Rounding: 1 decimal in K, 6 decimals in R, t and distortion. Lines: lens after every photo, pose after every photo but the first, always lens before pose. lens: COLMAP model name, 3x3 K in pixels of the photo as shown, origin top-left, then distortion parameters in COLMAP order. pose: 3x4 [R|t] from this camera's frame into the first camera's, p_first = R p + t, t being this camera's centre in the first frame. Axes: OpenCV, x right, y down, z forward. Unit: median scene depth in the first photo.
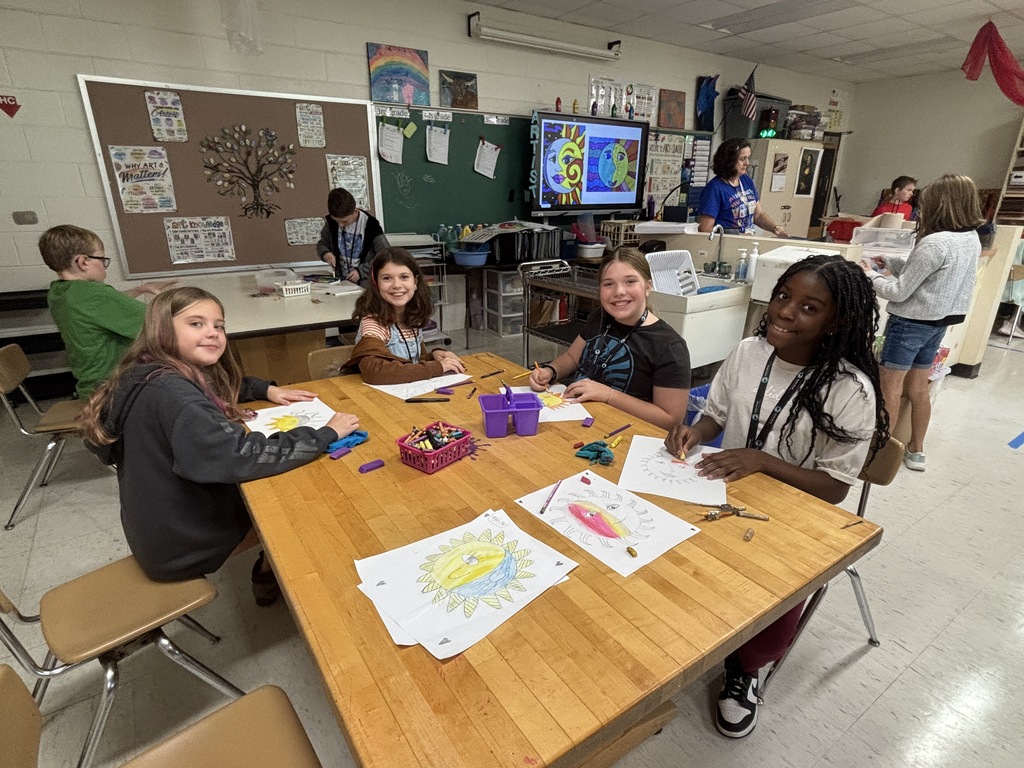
lens RADIAL K [[543.6, 0, 510.8], [0, 543.6, 386.0], [0, 0, 1]] dist [-0.005570, -0.002390]
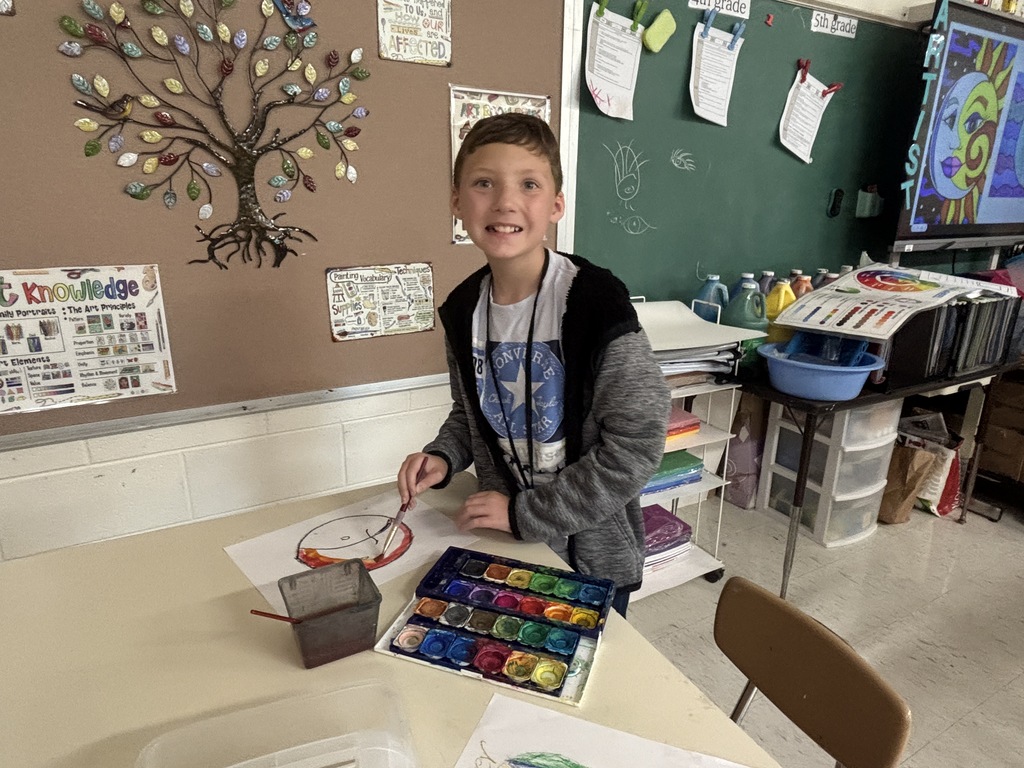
lens RADIAL K [[625.8, 0, 511.9], [0, 625.8, 384.1], [0, 0, 1]] dist [-0.005454, -0.005929]
pose [[0.996408, 0.030565, -0.078973, -0.249315], [-0.034379, 0.998284, -0.047399, -0.205991], [0.077388, 0.049944, 0.995749, 0.580651]]
